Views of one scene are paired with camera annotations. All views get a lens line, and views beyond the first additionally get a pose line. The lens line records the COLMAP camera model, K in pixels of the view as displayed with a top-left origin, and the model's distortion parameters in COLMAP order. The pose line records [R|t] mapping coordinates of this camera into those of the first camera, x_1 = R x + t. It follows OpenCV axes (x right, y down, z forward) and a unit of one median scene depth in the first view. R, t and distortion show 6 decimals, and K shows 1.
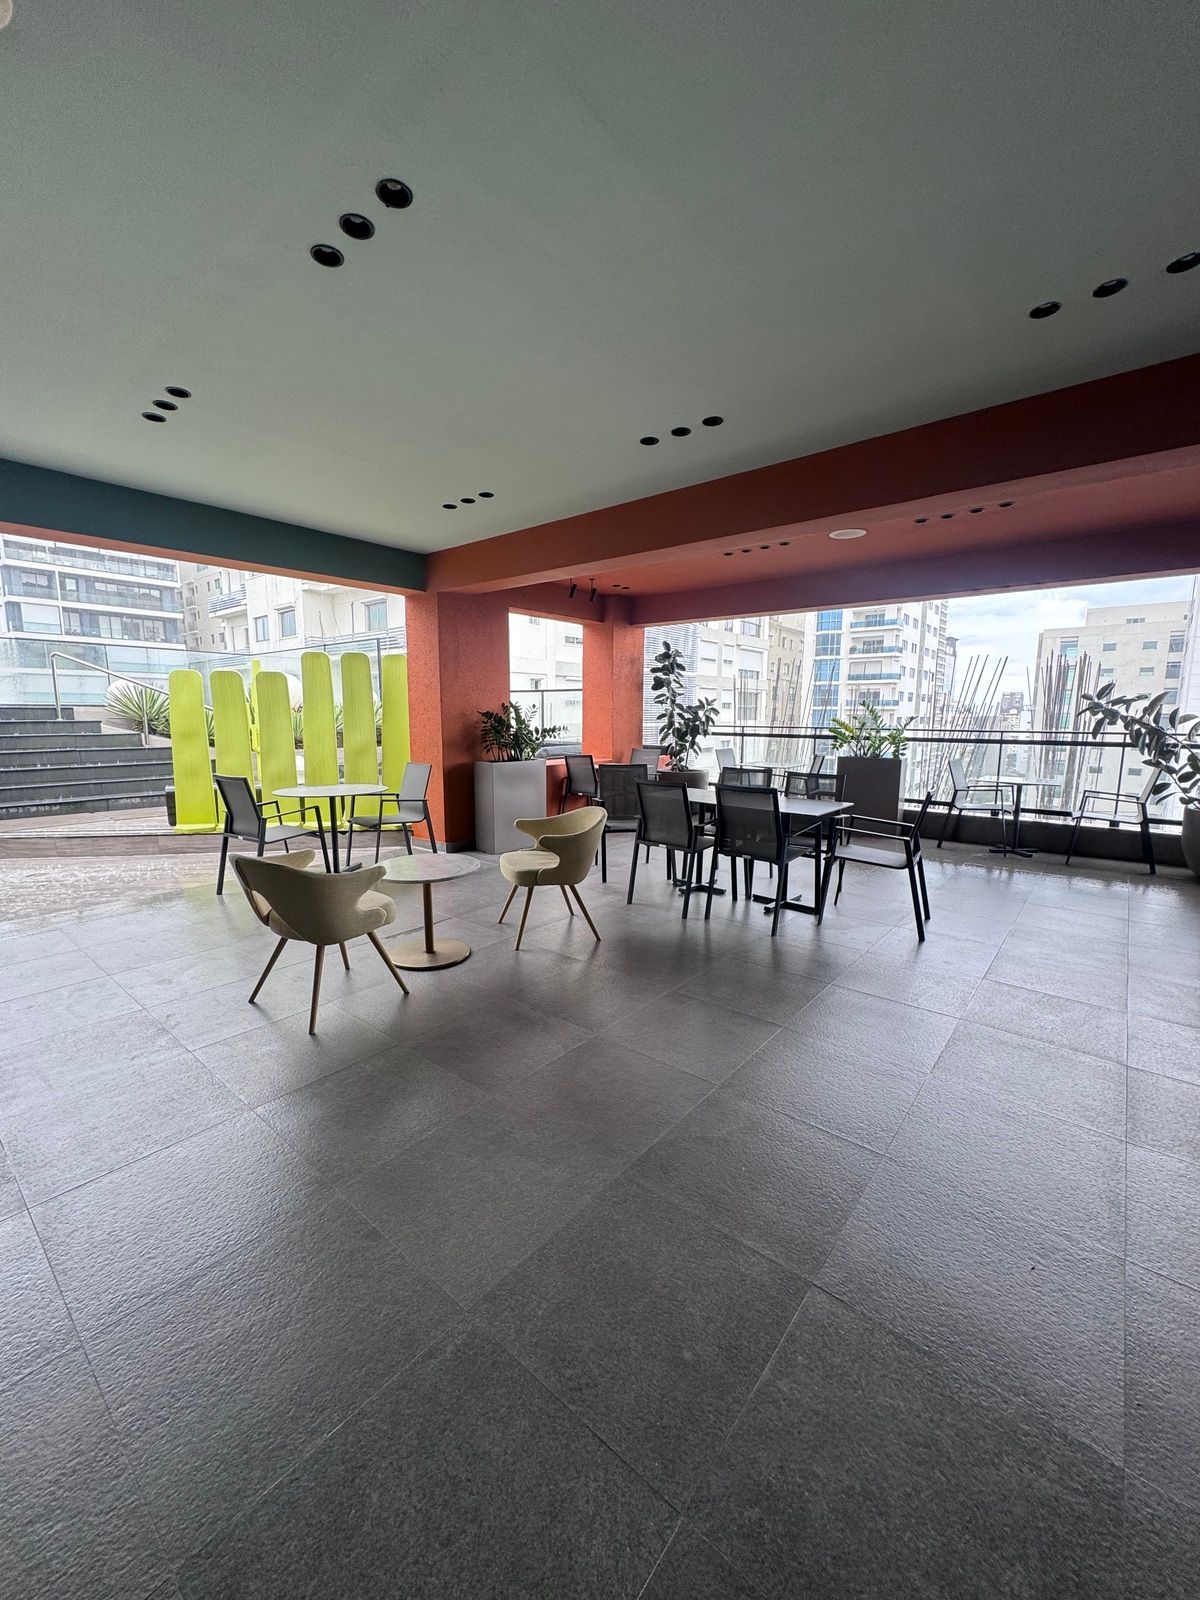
lens RADIAL K [[635.4, 0, 600.0], [0, 635.4, 800.0], [0, 0, 1]] dist [-0.001525, -0.000226]
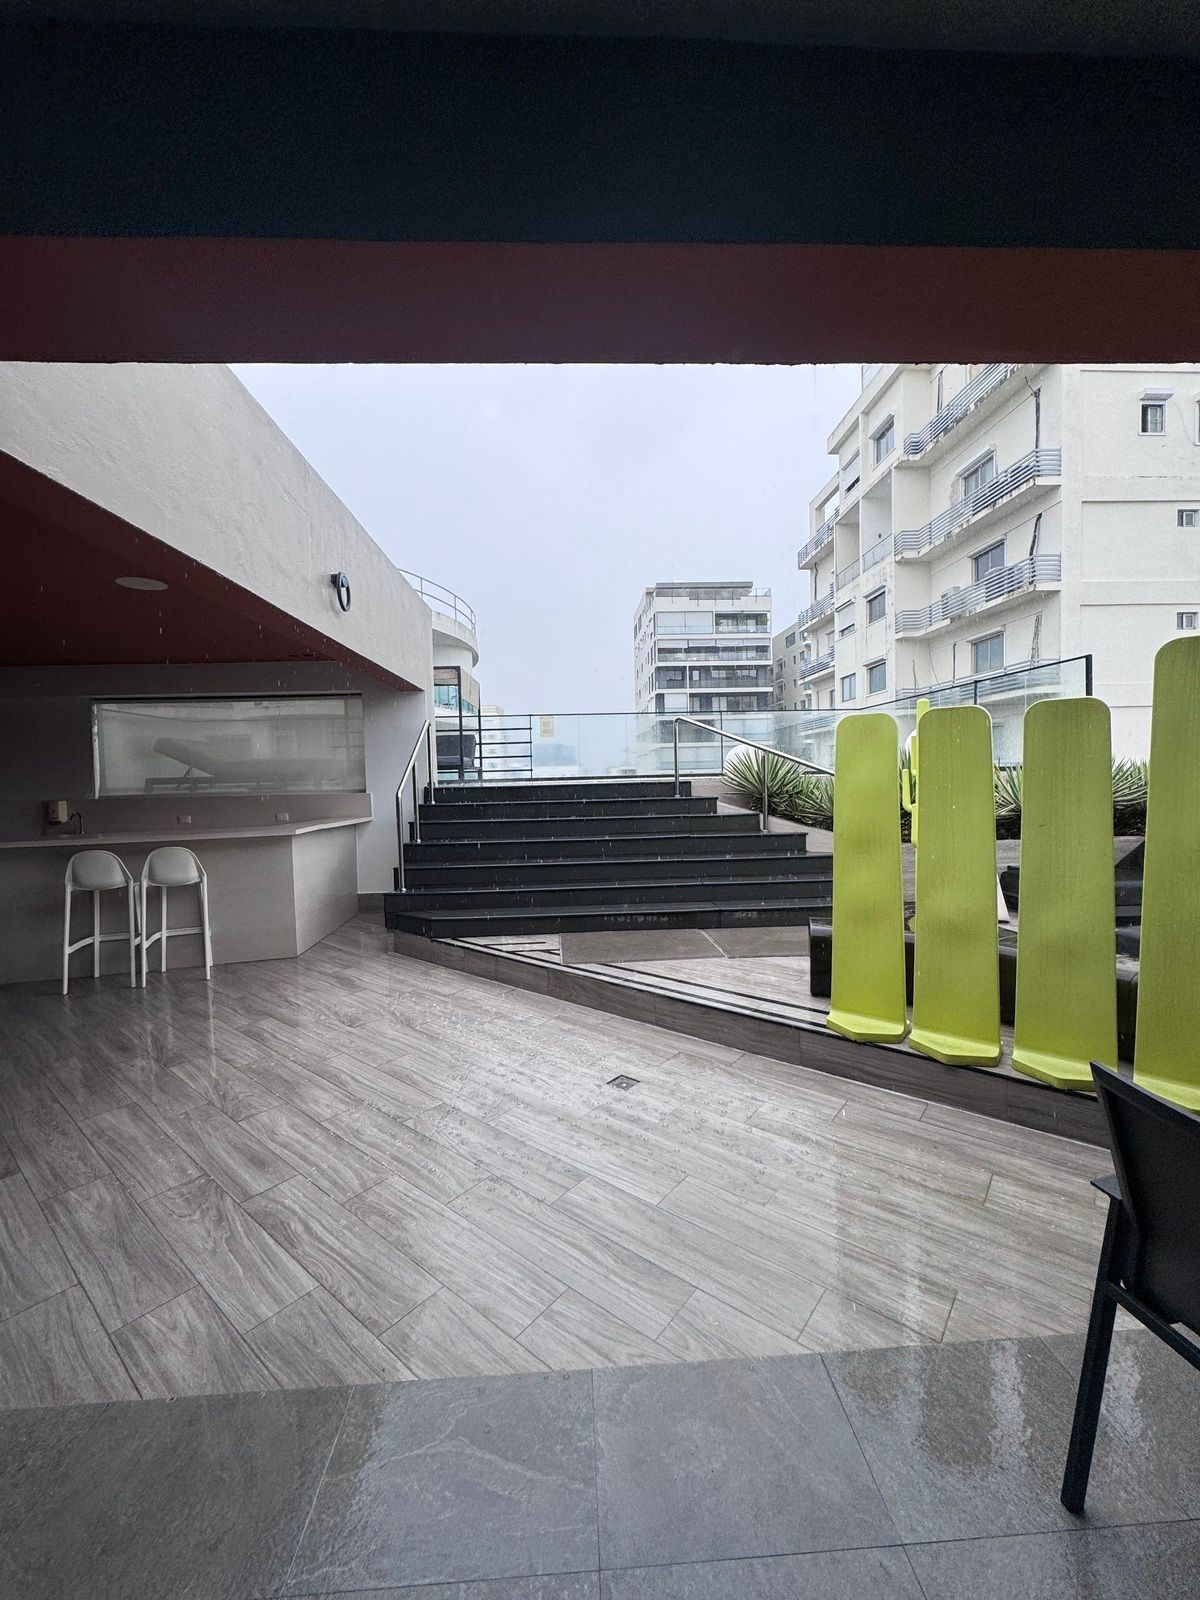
lens RADIAL K [[635.4, 0, 600.0], [0, 635.4, 800.0], [0, 0, 1]] dist [-0.001525, -0.000226]
pose [[0.674524, 0.006561, -0.738224, -0.070869], [-0.073396, 0.995602, -0.058214, -0.015245], [0.734596, 0.093449, 0.672039, 0.085109]]
